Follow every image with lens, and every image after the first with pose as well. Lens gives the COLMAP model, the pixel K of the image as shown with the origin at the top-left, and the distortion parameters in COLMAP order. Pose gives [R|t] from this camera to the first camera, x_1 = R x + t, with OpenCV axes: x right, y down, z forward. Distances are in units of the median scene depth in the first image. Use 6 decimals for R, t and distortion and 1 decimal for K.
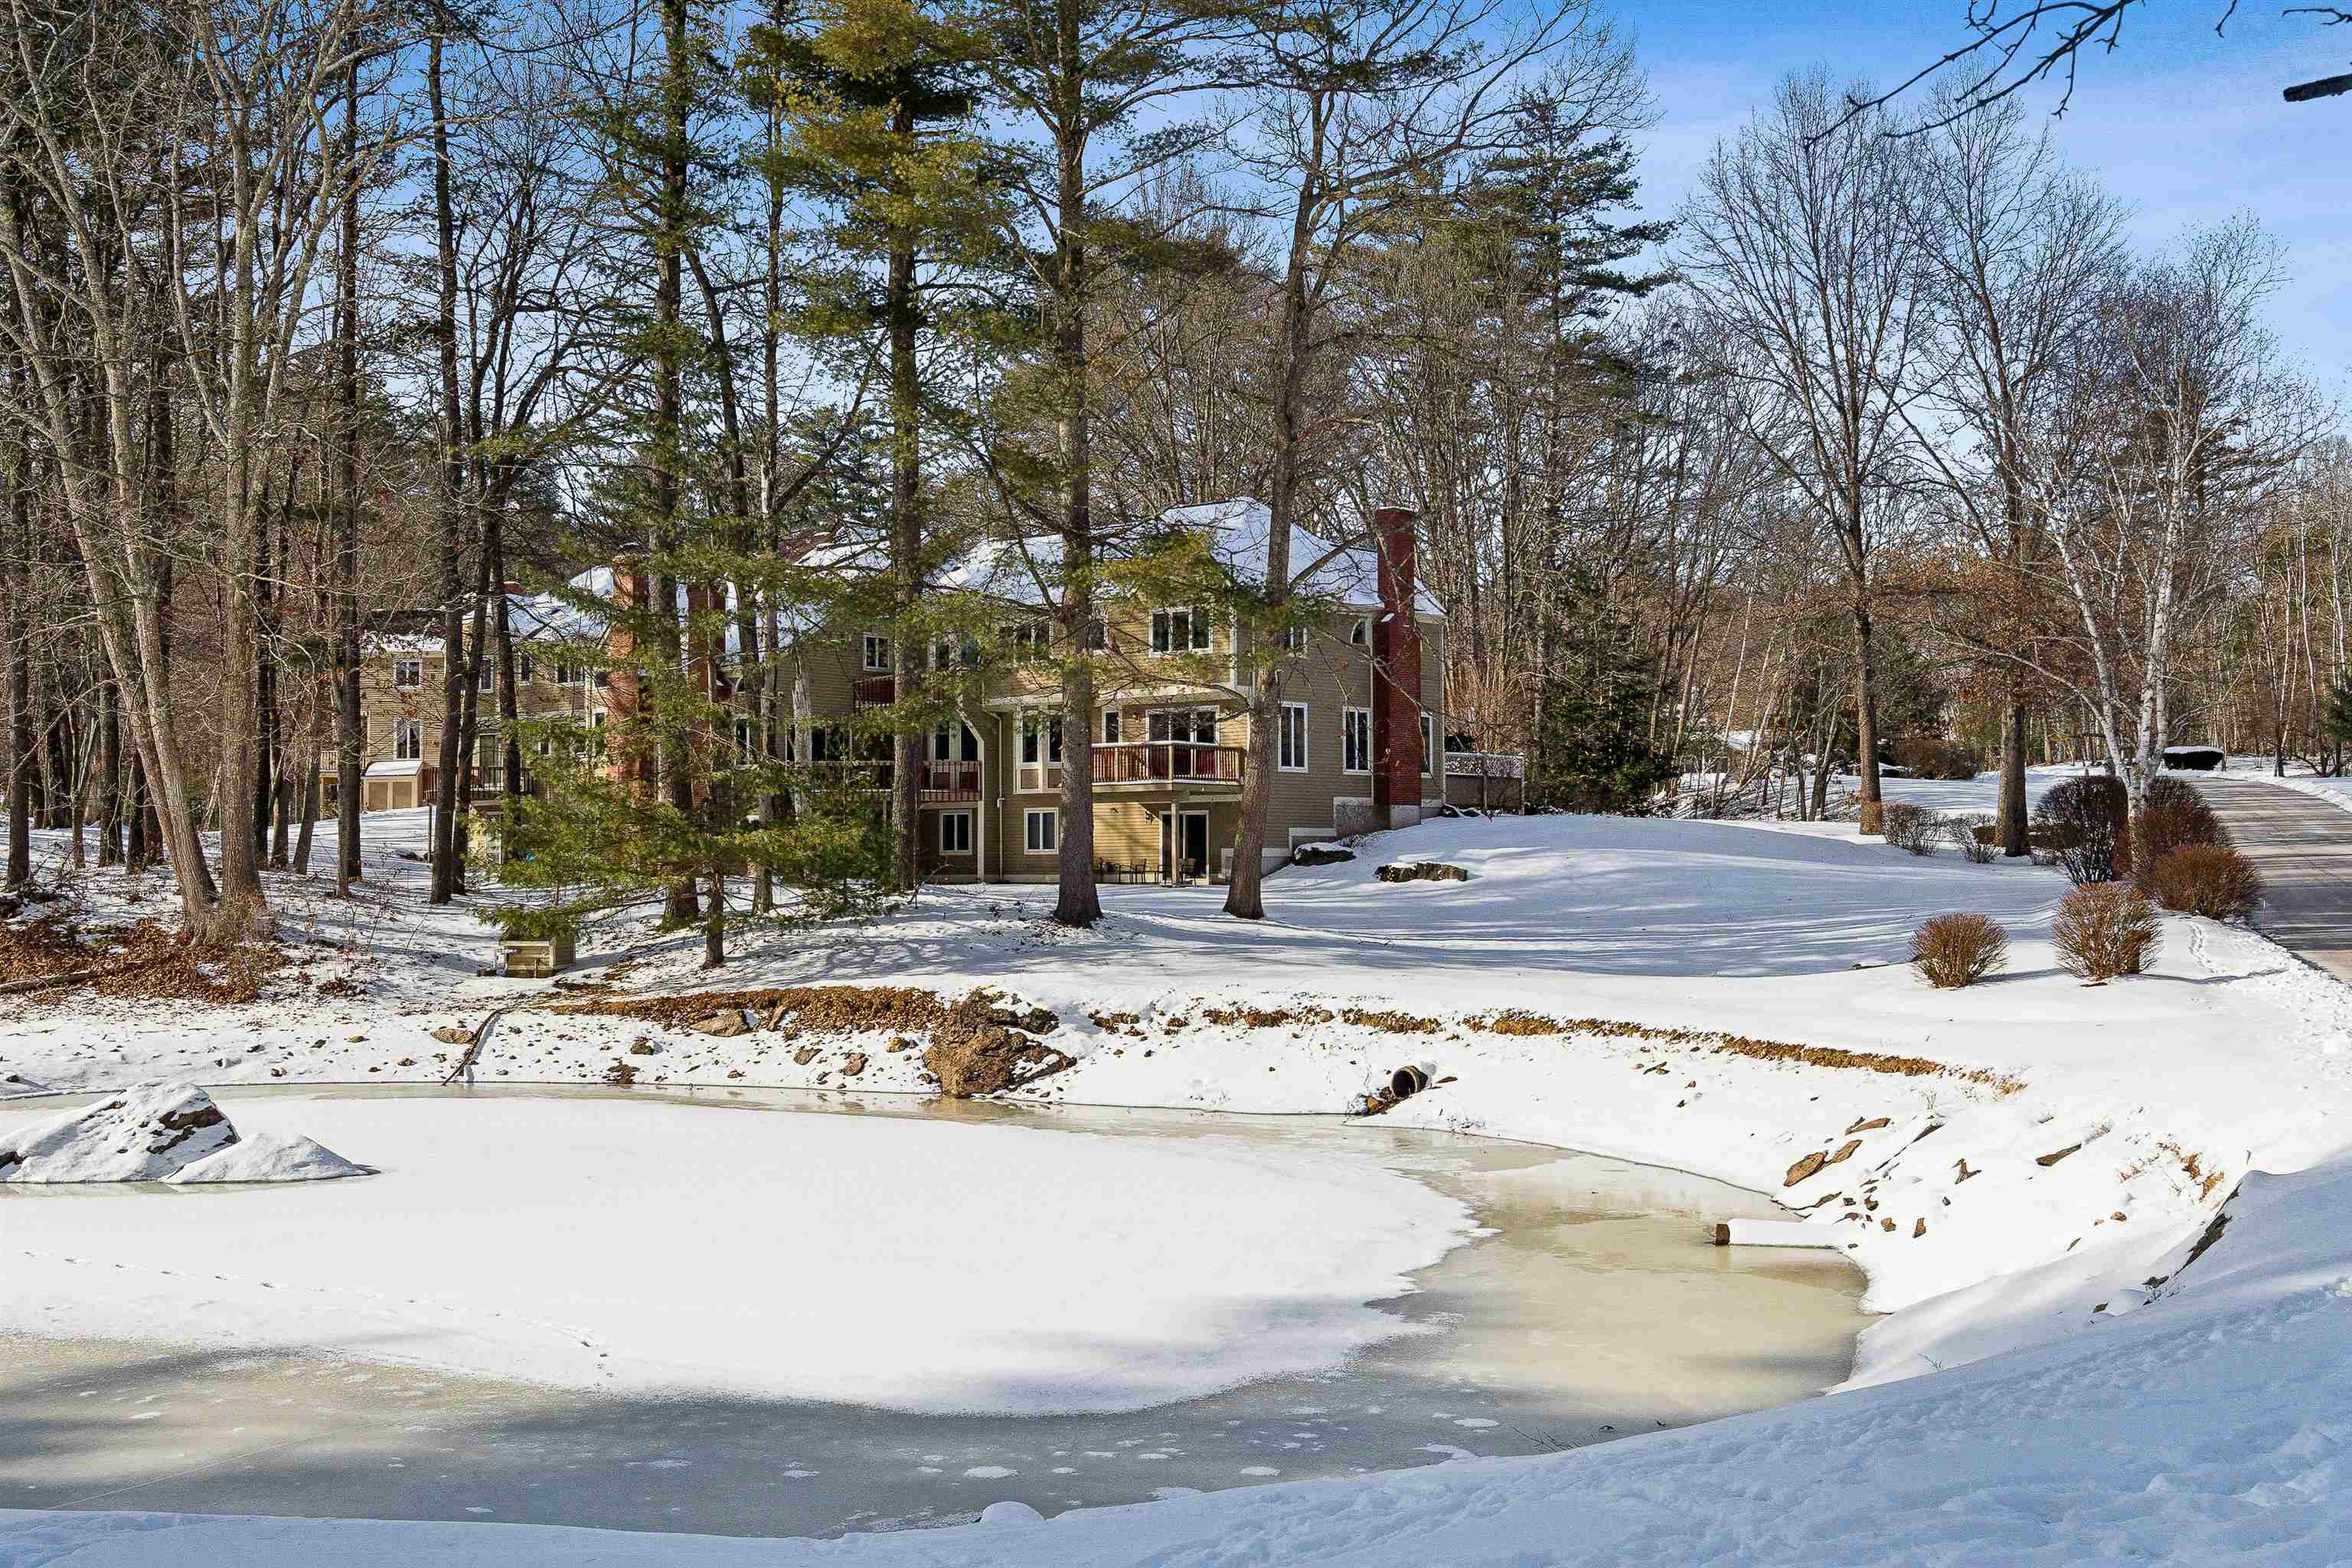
lens RADIAL K [[2501.2, 0, 1176.0], [0, 2501.2, 784.0], [0, 0, 1]] dist [-0.013260, -0.002660]
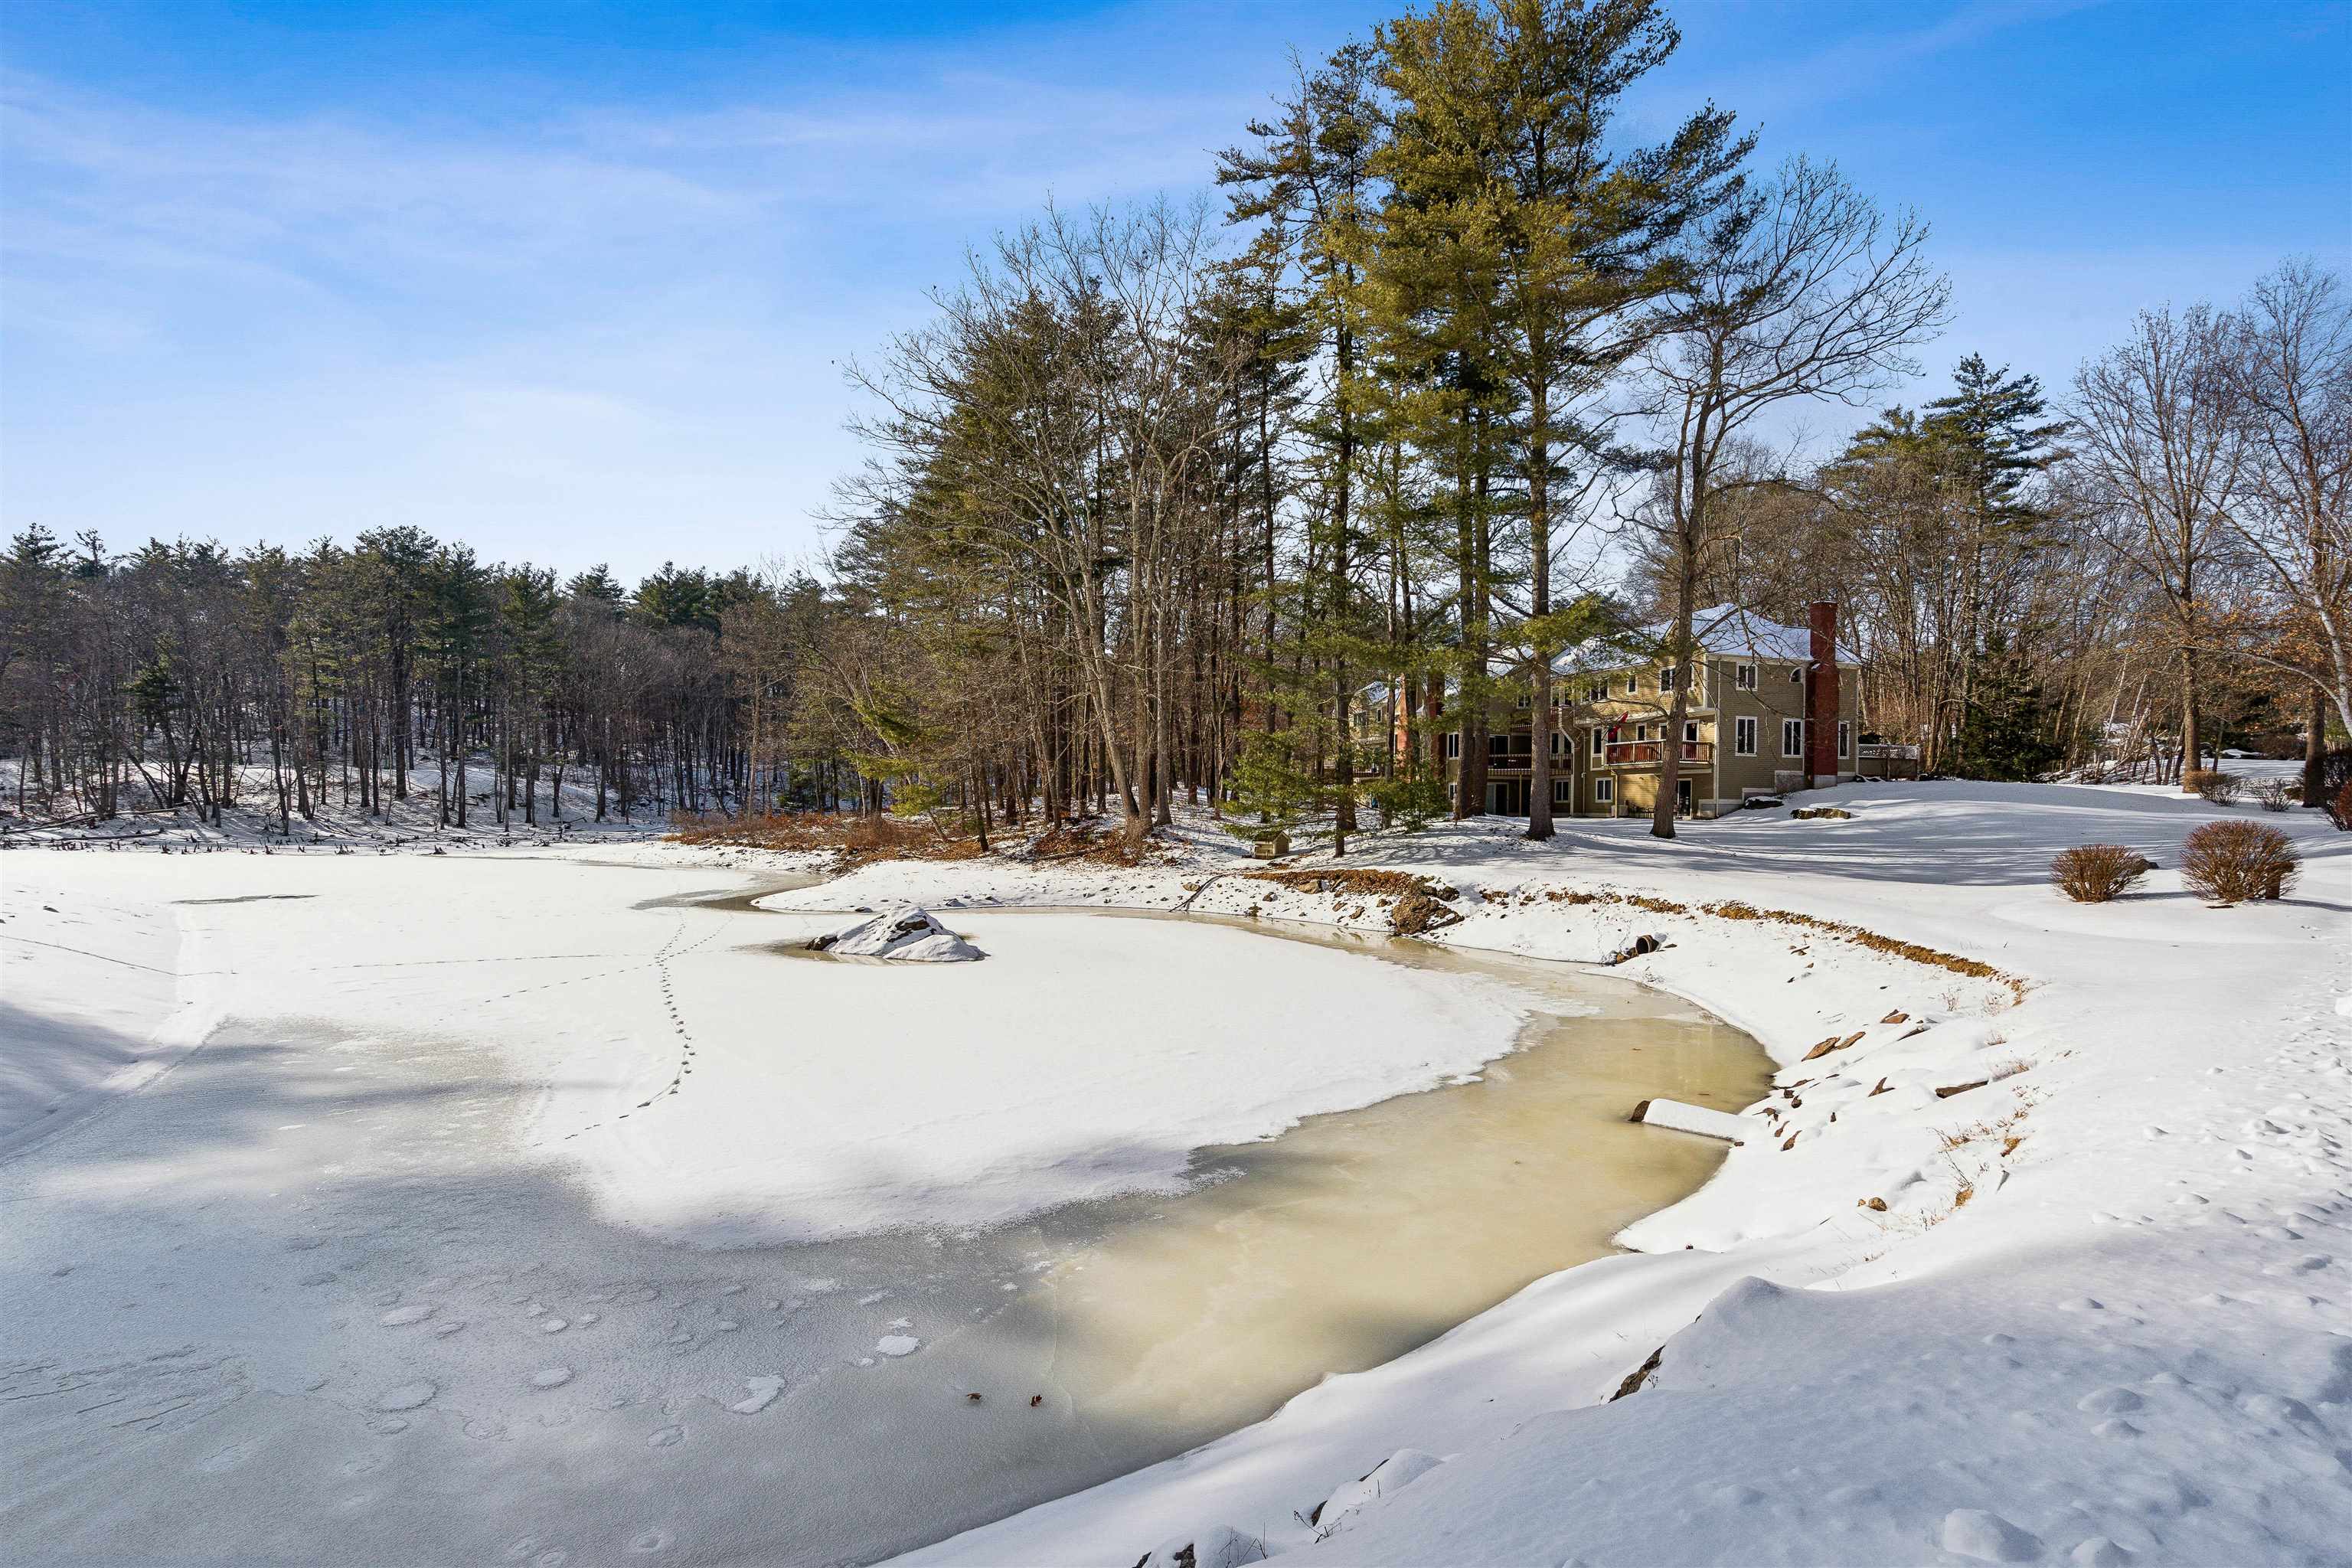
lens RADIAL K [[1099.7, 0, 1182.5], [0, 1099.7, 820.8], [0, 0, 1]] dist [-0.019129, 0.011760]
pose [[0.869425, 0.013725, -0.493875, 0.143276], [0.007105, 0.999163, 0.040276, 0.011701], [0.494014, -0.038526, 0.868600, 0.231162]]
